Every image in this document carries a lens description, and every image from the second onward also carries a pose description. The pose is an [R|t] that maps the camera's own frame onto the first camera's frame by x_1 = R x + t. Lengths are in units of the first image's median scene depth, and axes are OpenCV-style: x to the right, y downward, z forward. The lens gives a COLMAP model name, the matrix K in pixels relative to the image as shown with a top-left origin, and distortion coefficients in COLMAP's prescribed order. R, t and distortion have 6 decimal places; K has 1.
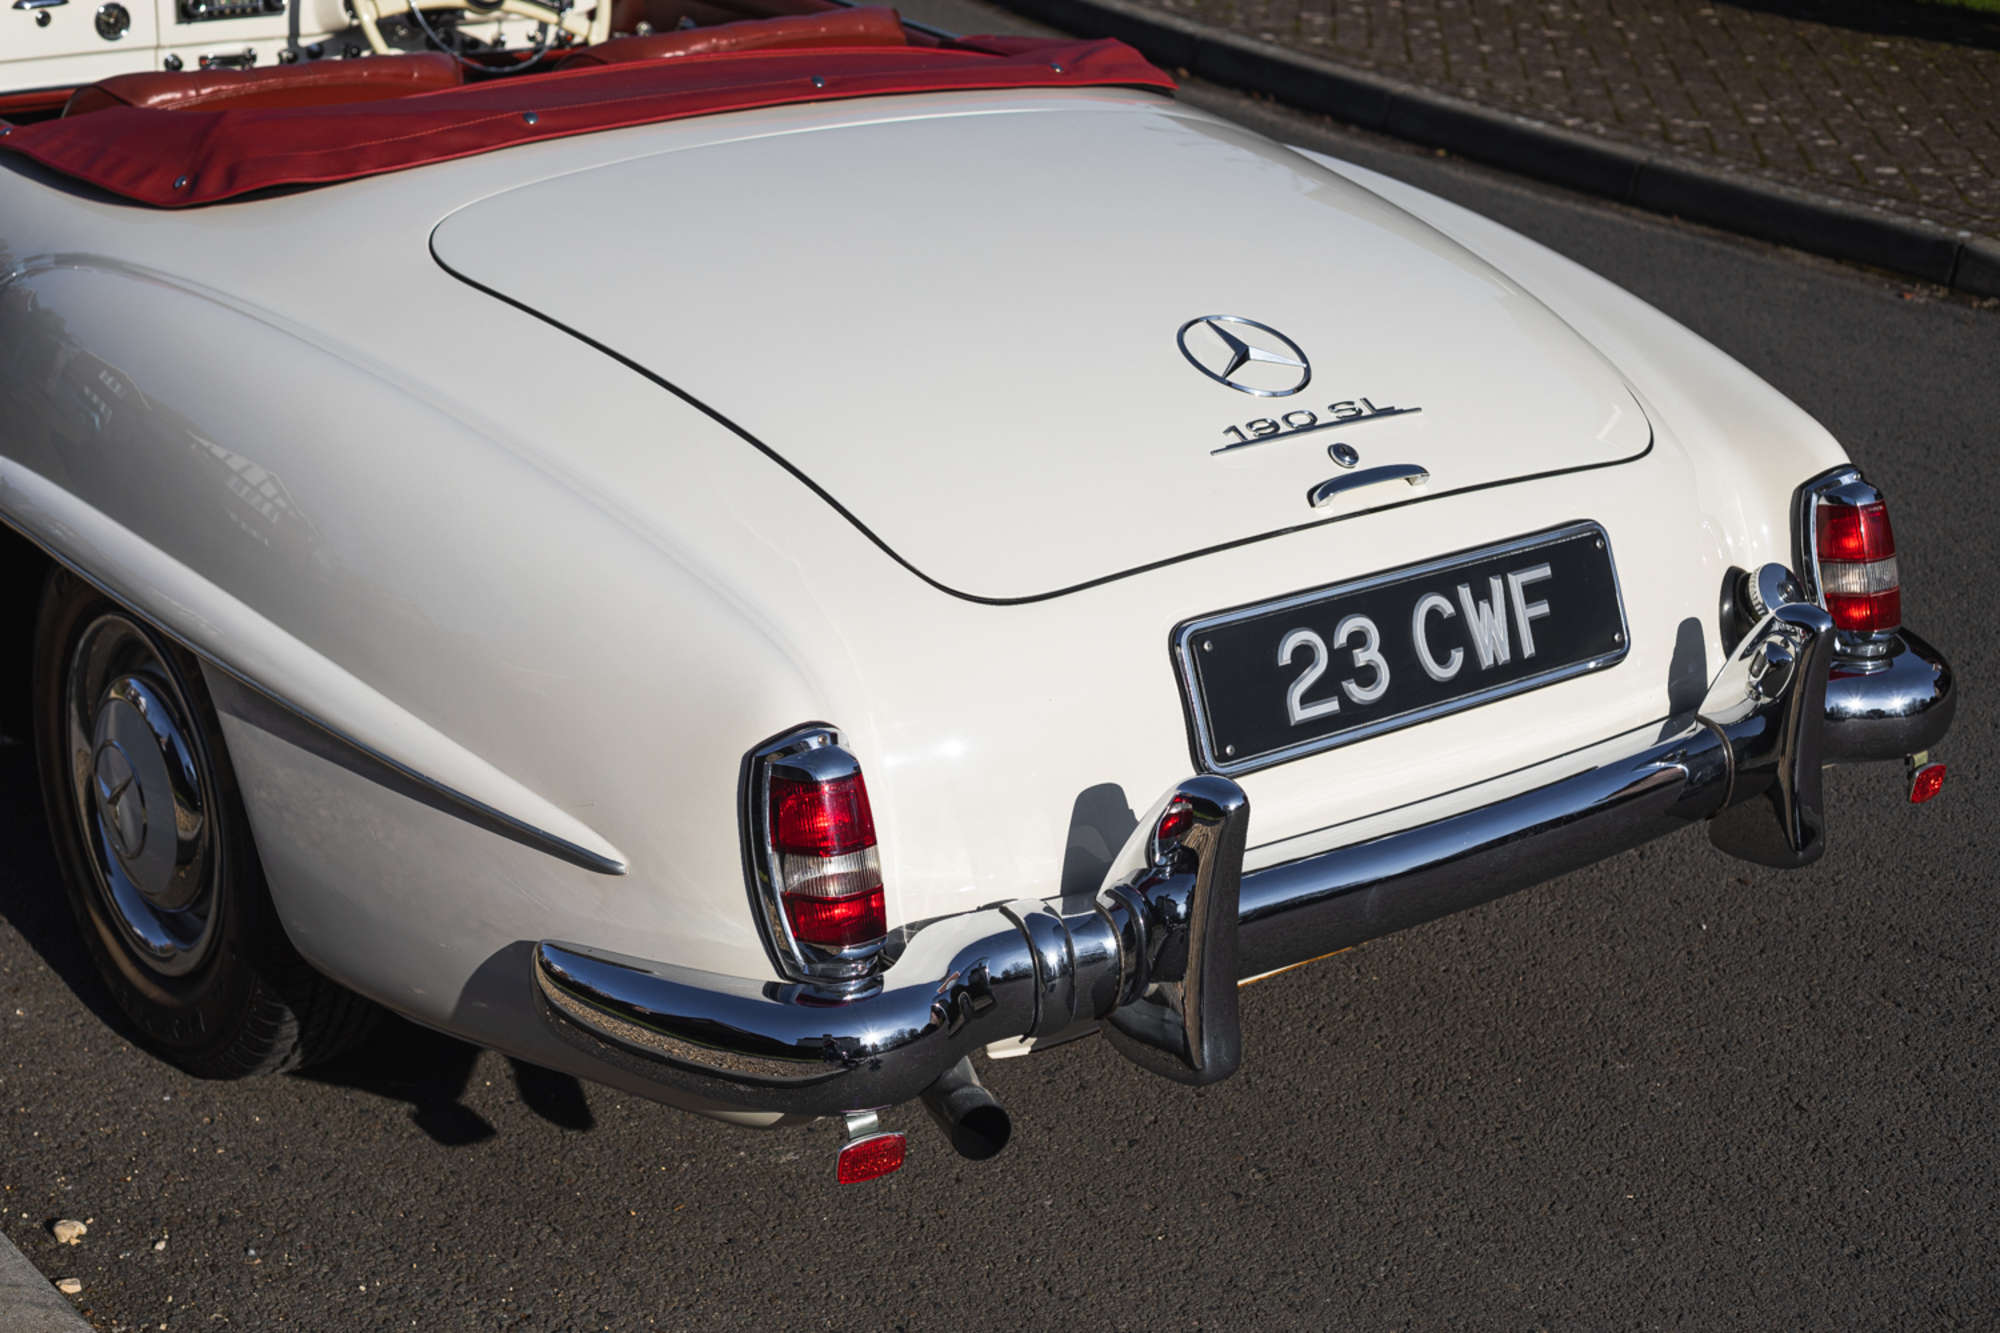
lens RADIAL K [[3029.6, 0, 998.2], [0, 3029.6, 645.1], [0, 0, 1]] dist [-0.137144, 0.000000]
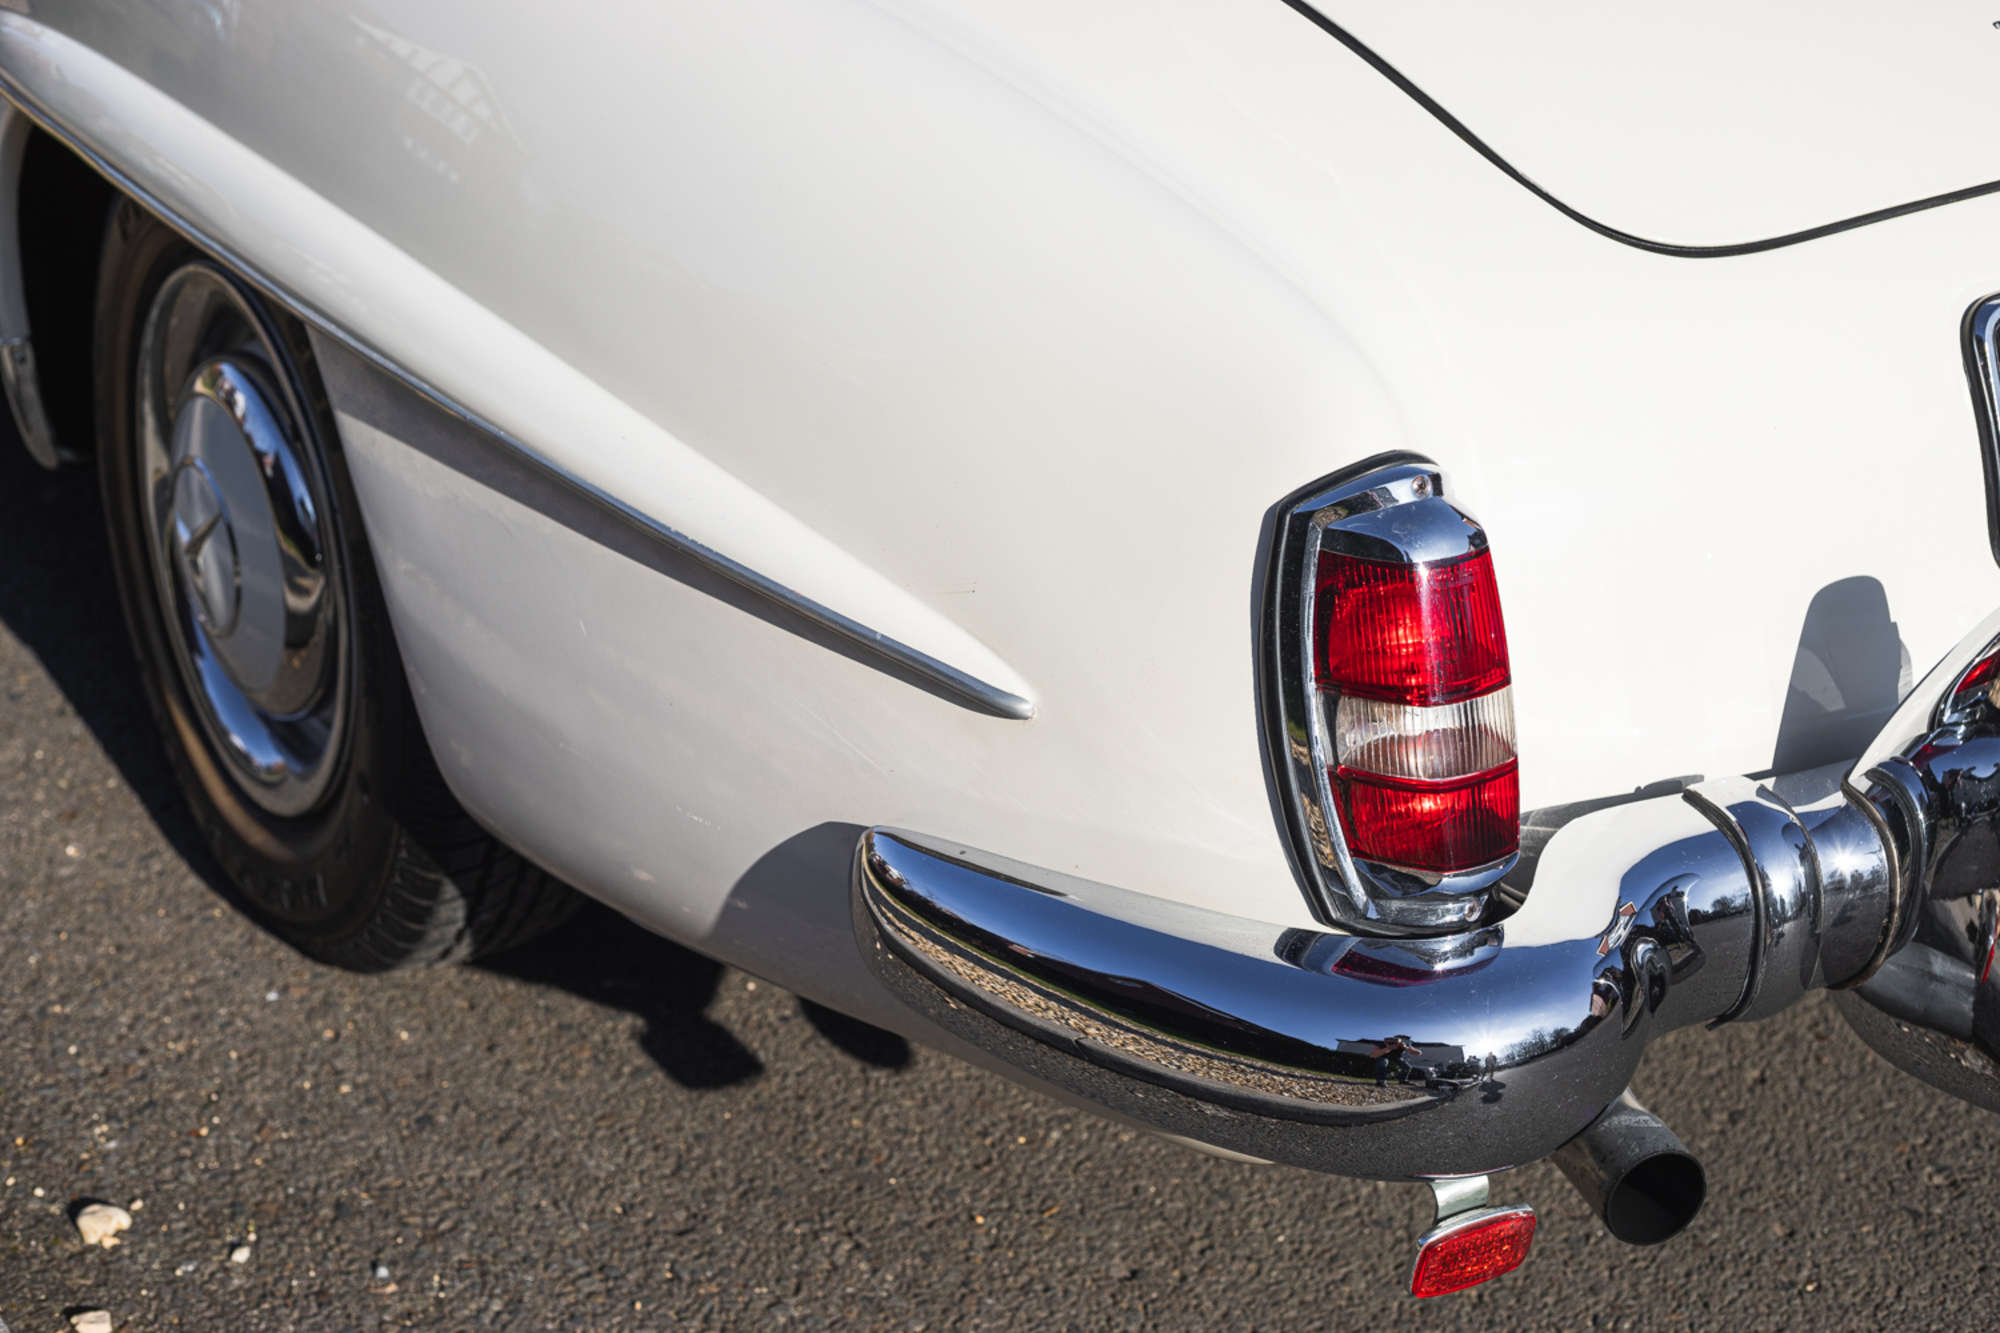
lens RADIAL K [[3029.6, 0, 1003.8], [0, 3029.6, 672.1], [0, 0, 1]] dist [-0.137144, 0.000000]
pose [[0.997073, 0.030899, -0.069939, -0.076293], [-0.024107, 0.995093, 0.095958, 0.012068], [0.072561, -0.093991, 0.992925, 0.382291]]
